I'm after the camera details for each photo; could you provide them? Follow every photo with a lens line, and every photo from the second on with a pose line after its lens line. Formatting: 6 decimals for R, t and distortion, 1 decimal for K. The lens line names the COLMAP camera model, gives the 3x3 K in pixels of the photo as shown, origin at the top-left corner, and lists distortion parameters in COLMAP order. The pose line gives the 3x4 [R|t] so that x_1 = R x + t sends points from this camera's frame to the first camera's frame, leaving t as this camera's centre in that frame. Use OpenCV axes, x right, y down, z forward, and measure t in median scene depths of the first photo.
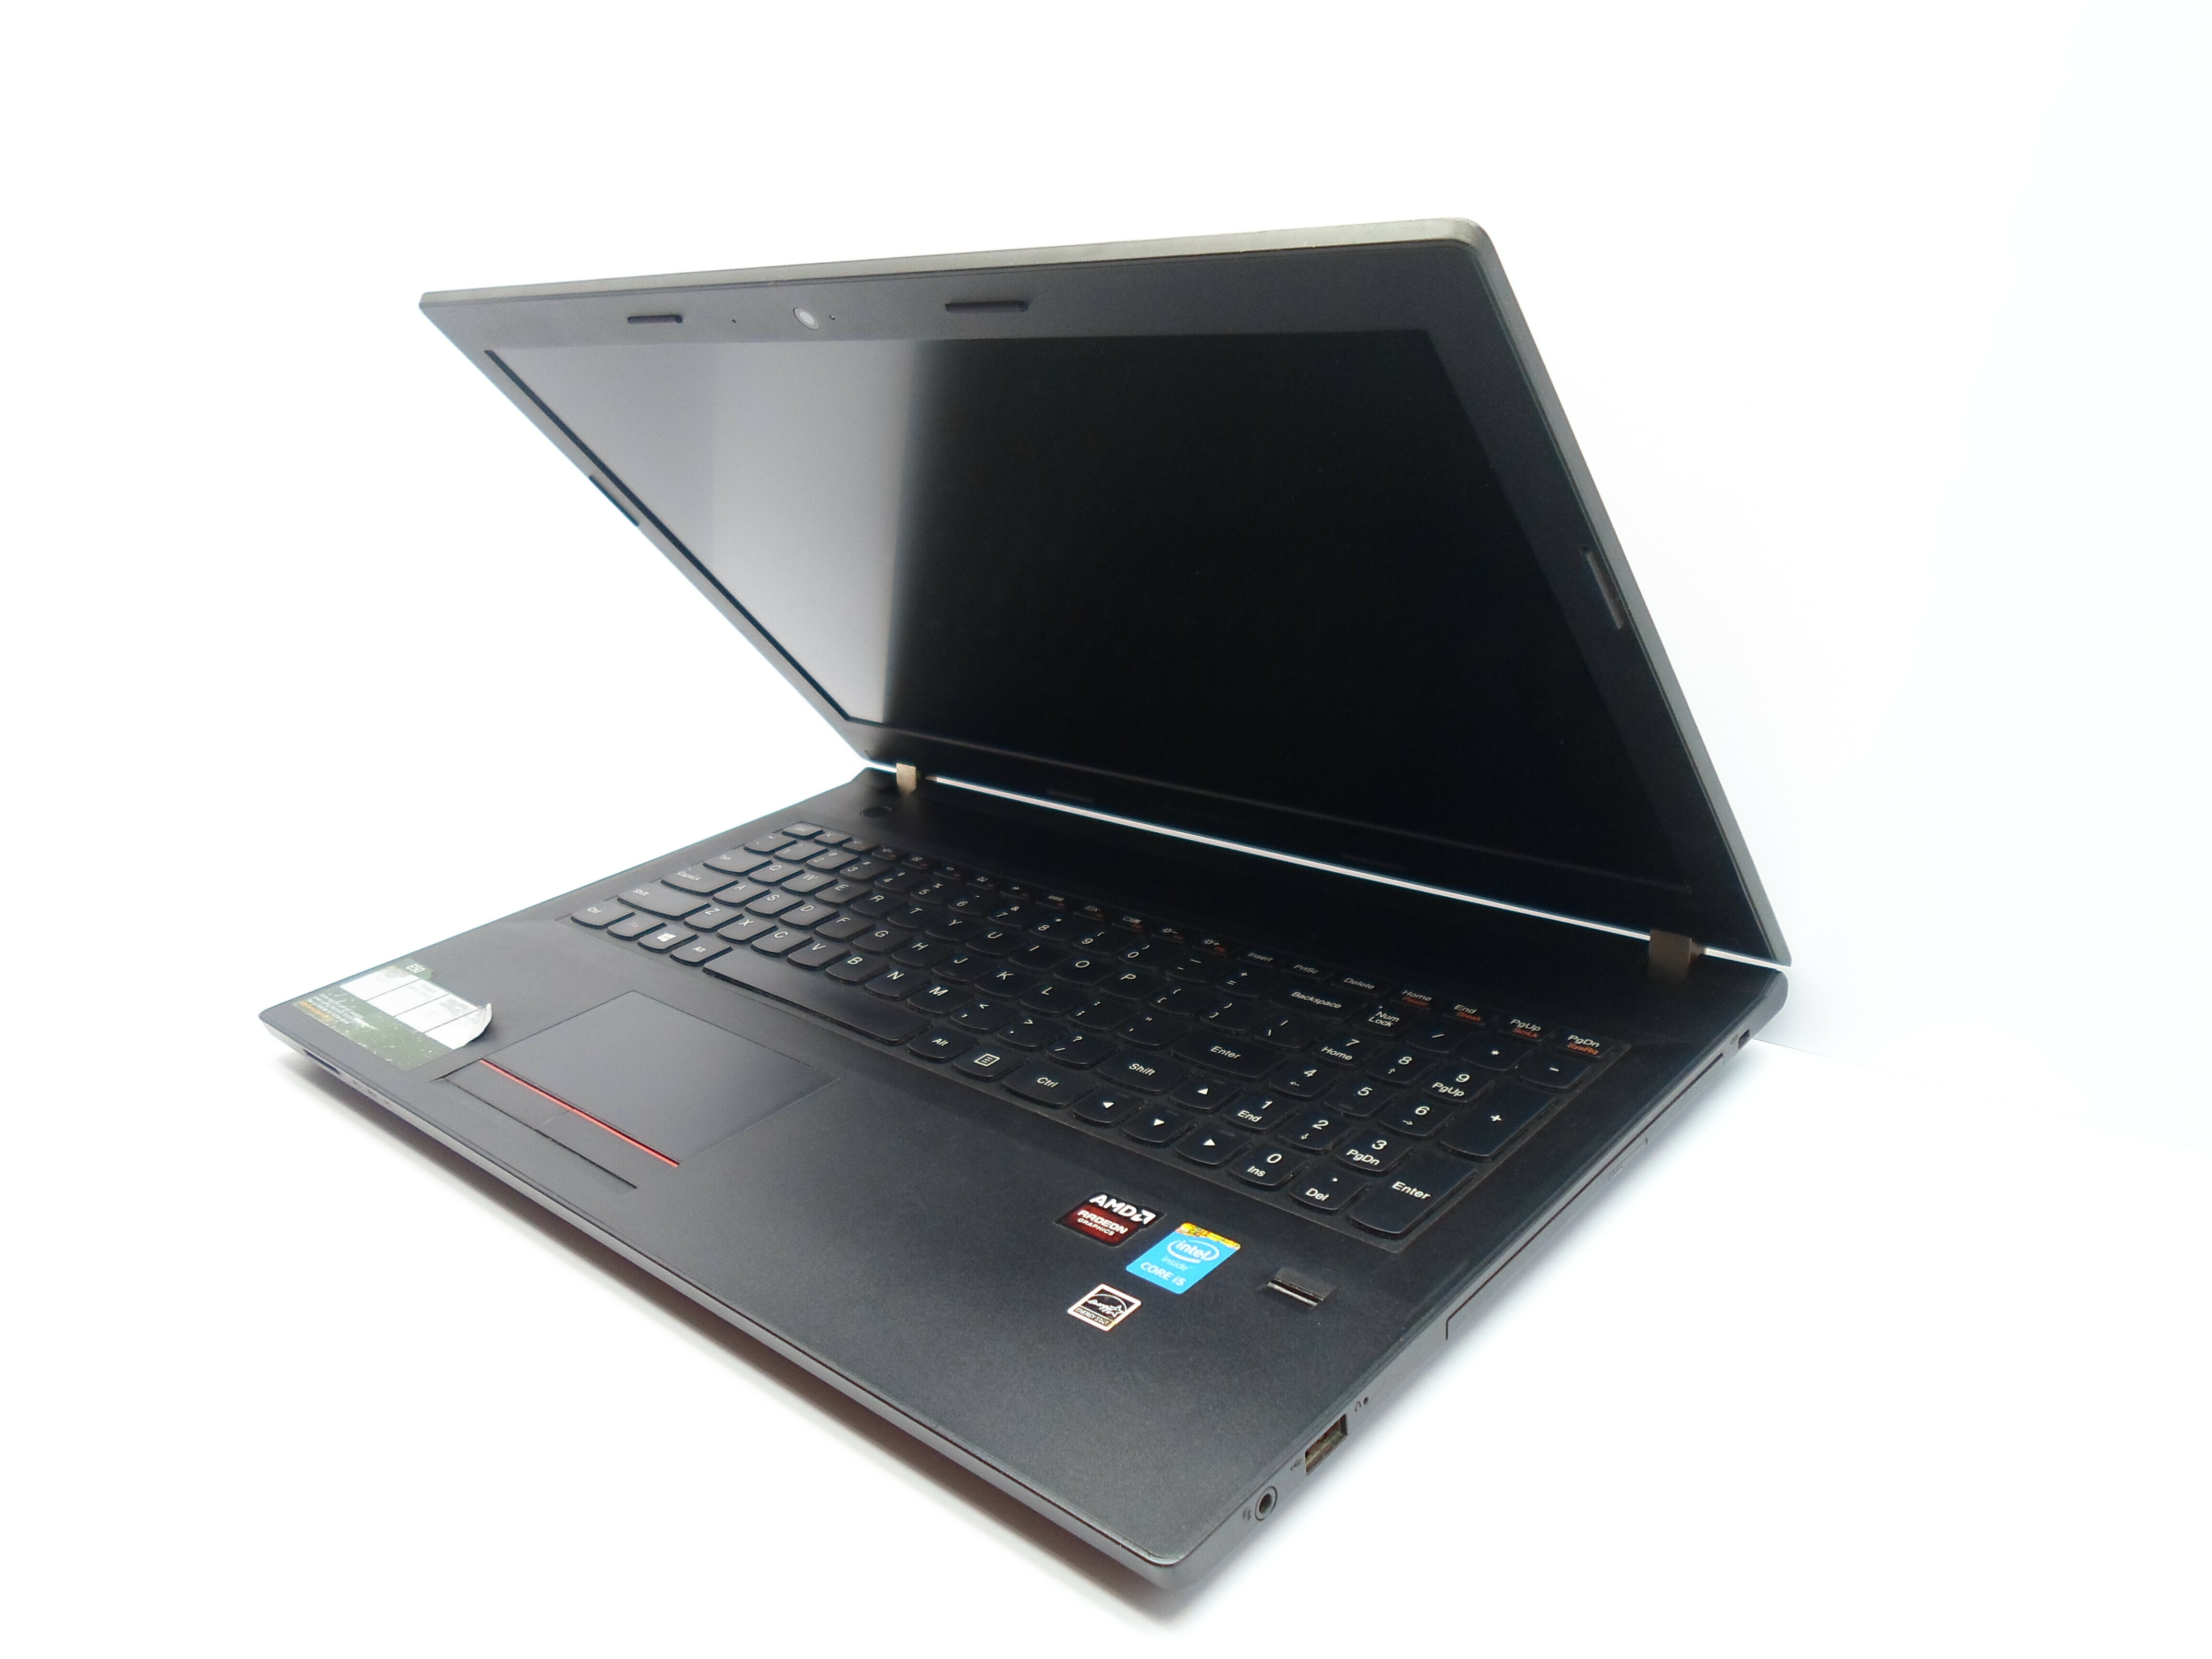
lens RADIAL K [[1683.4, 0, 1106.0], [0, 1683.4, 829.5], [0, 0, 1]] dist [-0.030439, -0.000720]
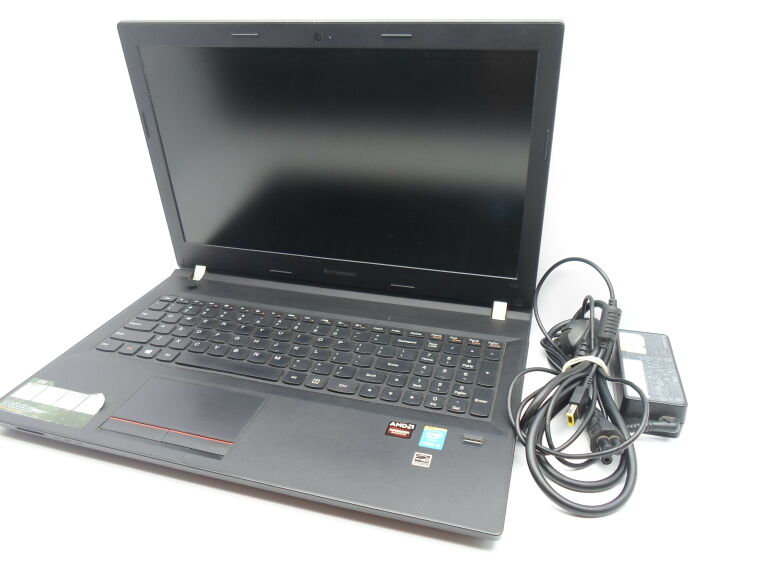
lens RADIAL K [[584.5, 0, 384.0], [0, 584.5, 288.5], [0, 0, 1]] dist [-0.030439, -0.000720]
pose [[0.894808, -0.122490, 0.429319, -0.367925], [0.083544, 0.990580, 0.108498, -0.117361], [-0.438564, -0.061218, 0.896612, 0.053635]]
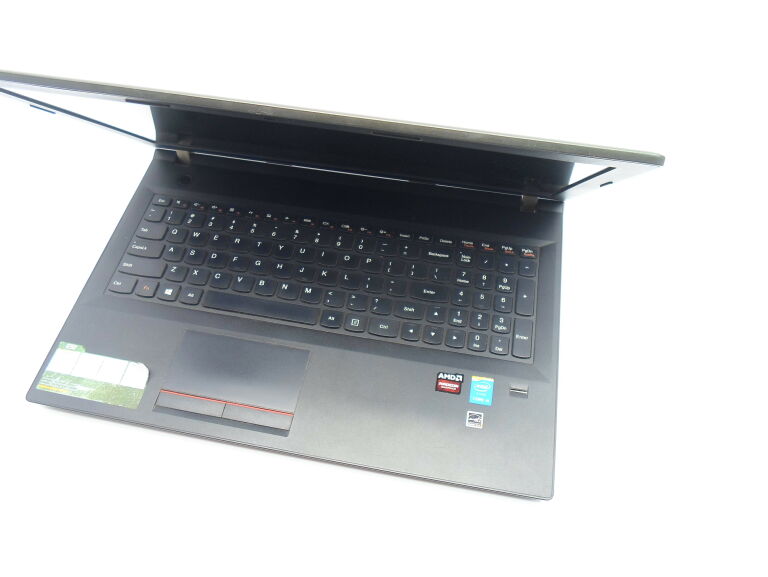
lens RADIAL K [[584.5, 0, 384.0], [0, 584.5, 288.5], [0, 0, 1]] dist [-0.030439, -0.000720]
pose [[0.848134, -0.395266, 0.352751, -0.348166], [0.118300, 0.790331, 0.601150, -0.487838], [-0.516404, -0.468125, 0.717067, 0.277950]]
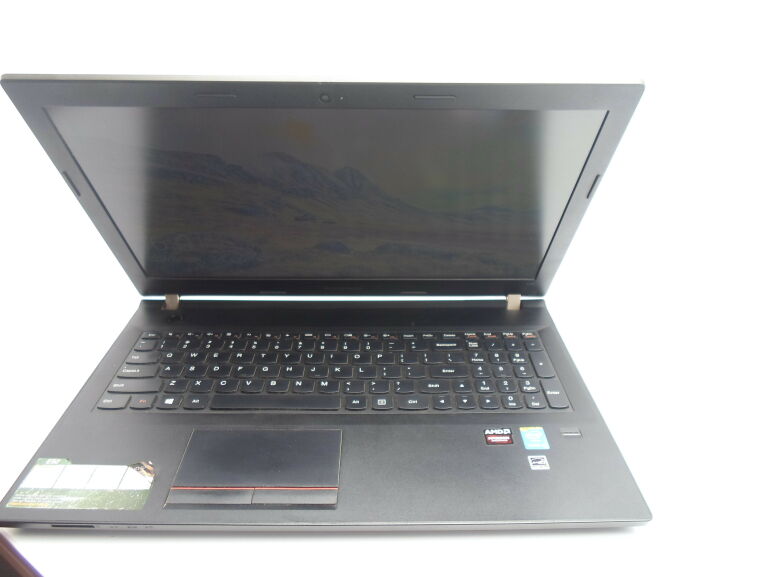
lens RADIAL K [[584.5, 0, 384.0], [0, 584.5, 288.5], [0, 0, 1]] dist [-0.030439, -0.000720]
pose [[0.726075, -0.226257, 0.649325, -0.614927], [0.167392, 0.974066, 0.152235, -0.175454], [-0.666930, -0.001842, 0.745118, 0.294708]]
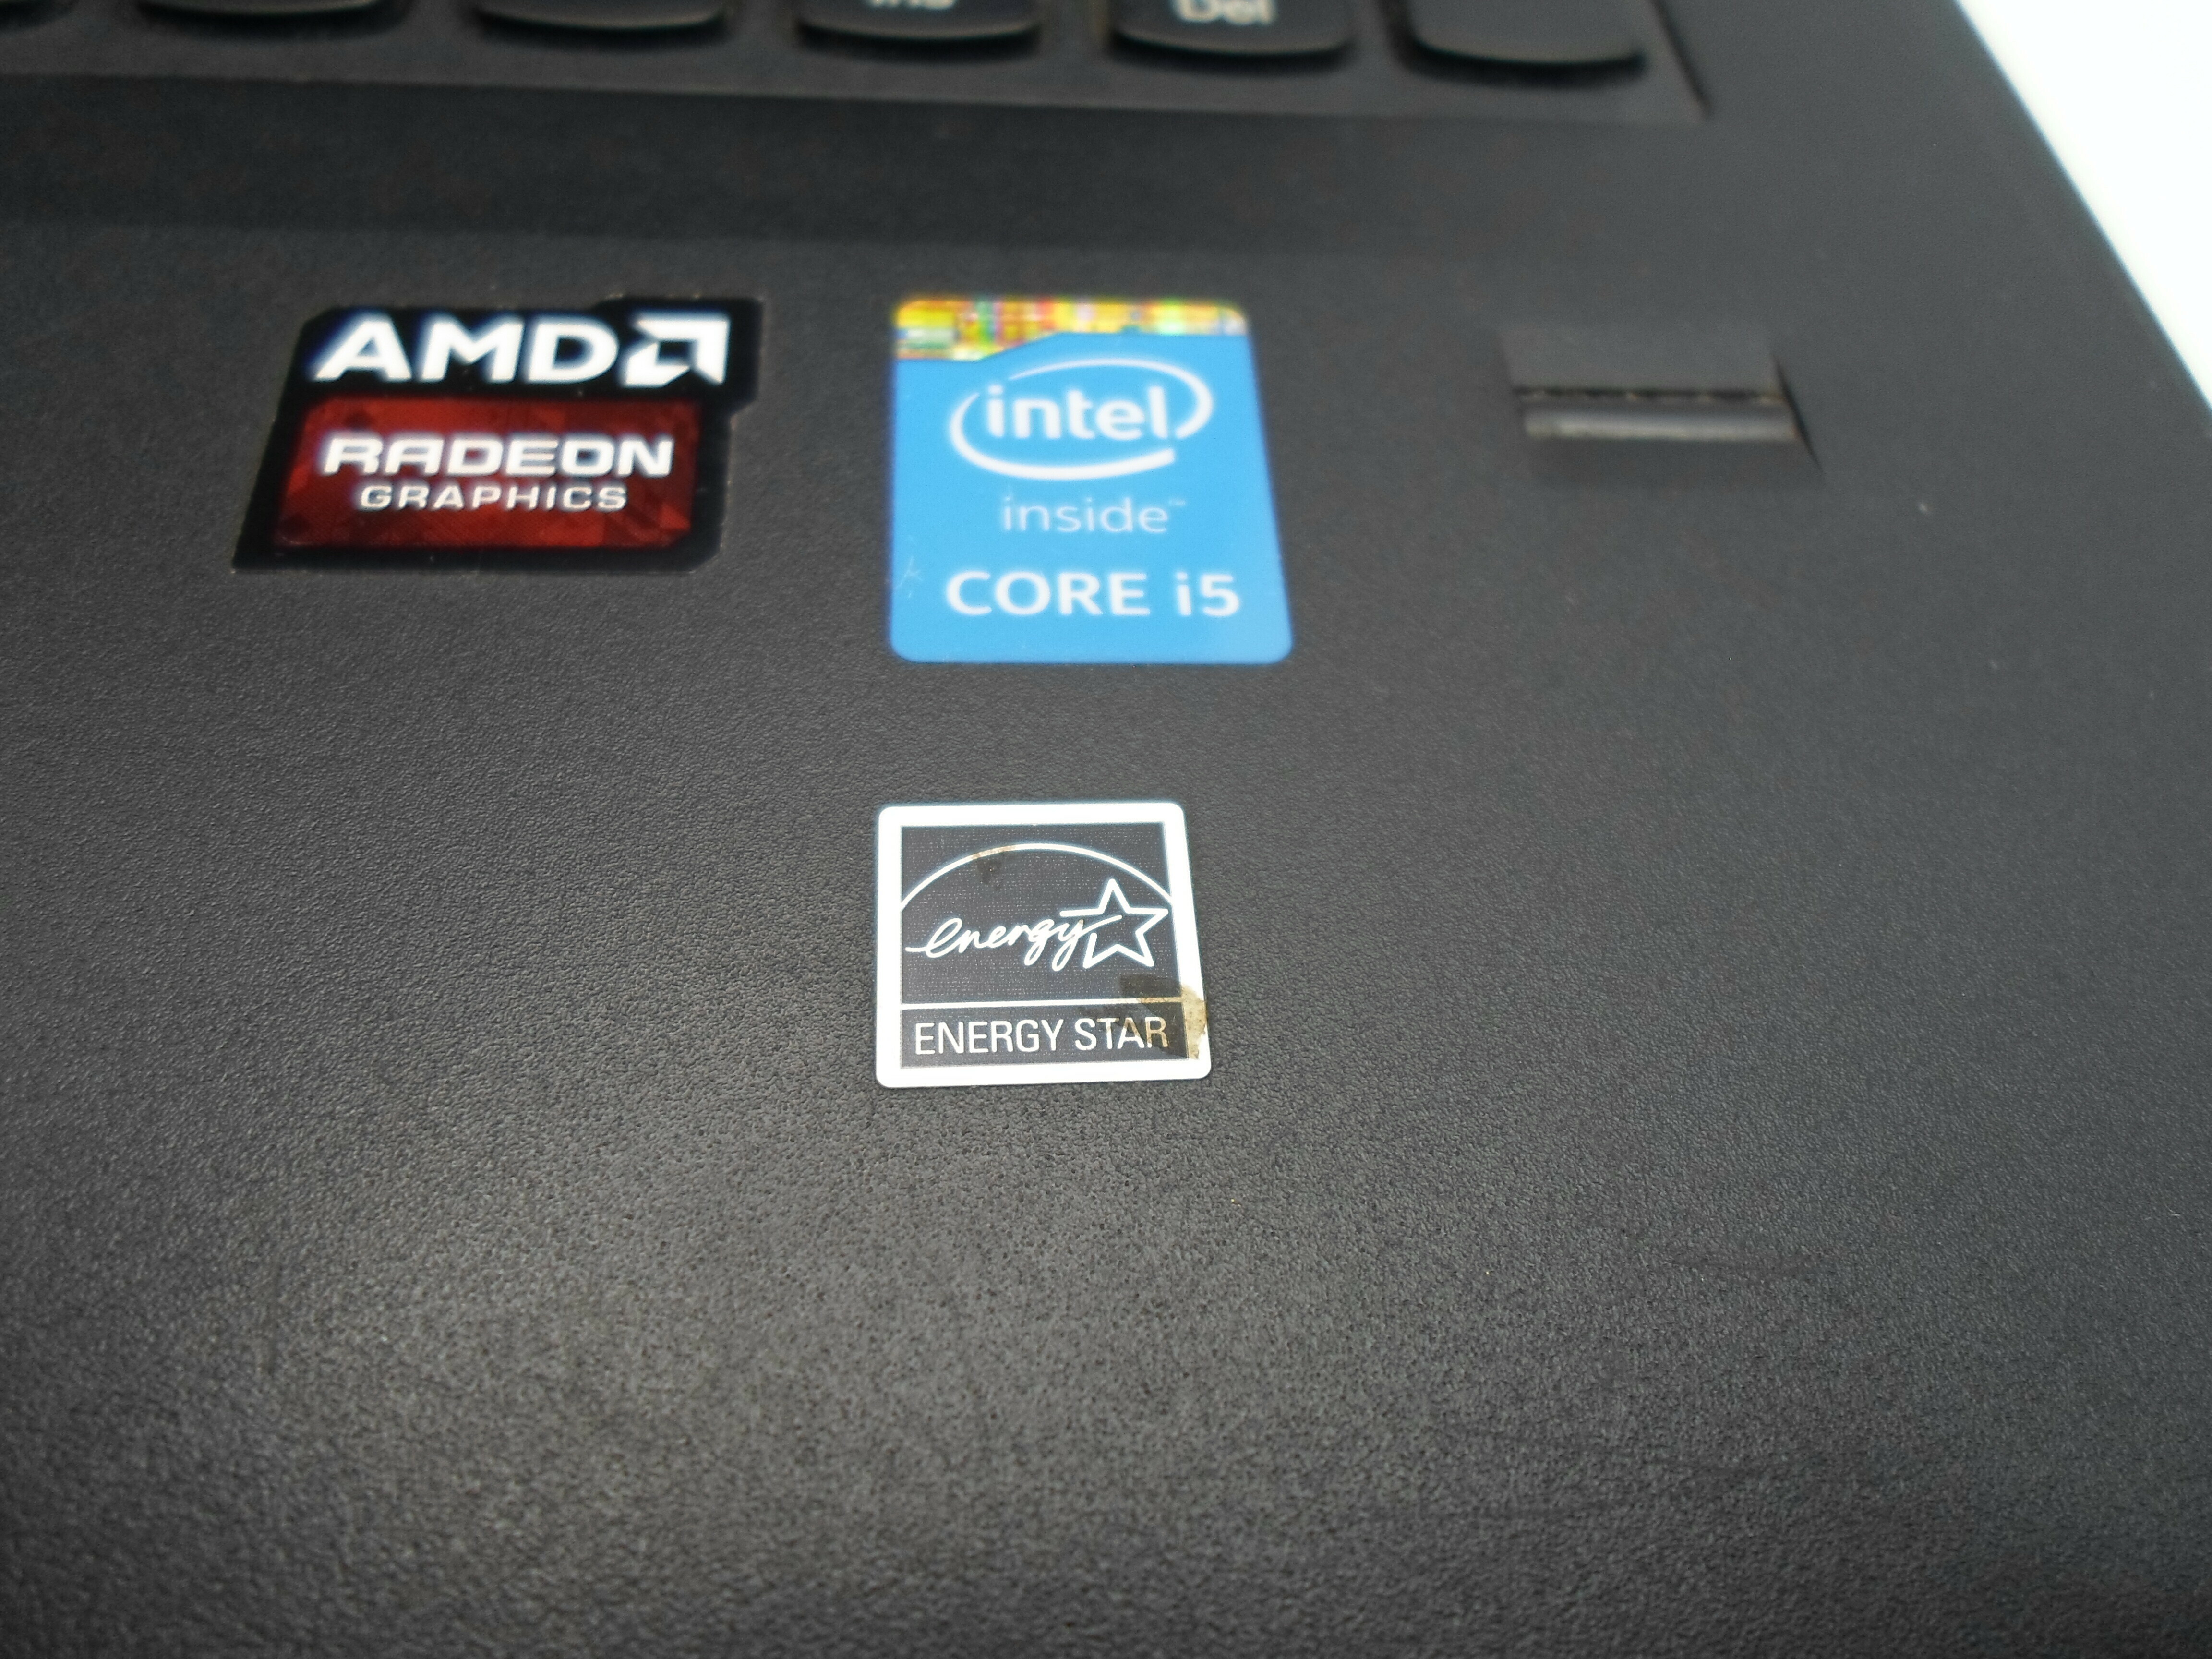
lens RADIAL K [[1683.4, 0, 1106.0], [0, 1683.4, 829.5], [0, 0, 1]] dist [-0.030439, -0.000720]
pose [[0.688531, -0.510302, 0.515283, -0.057435], [0.112698, 0.777192, 0.619090, 0.128846], [-0.716397, -0.368191, 0.592630, 0.669701]]
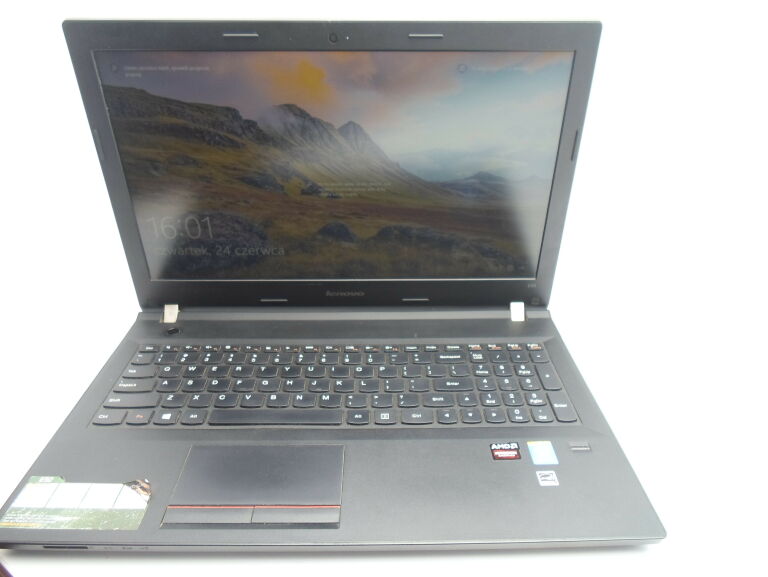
lens RADIAL K [[584.5, 0, 384.0], [0, 584.5, 288.5], [0, 0, 1]] dist [-0.030439, -0.000720]
pose [[0.724801, -0.216599, 0.654025, -0.604878], [0.172466, 0.976112, 0.132138, -0.171413], [-0.667023, 0.017023, 0.744843, 0.312697]]
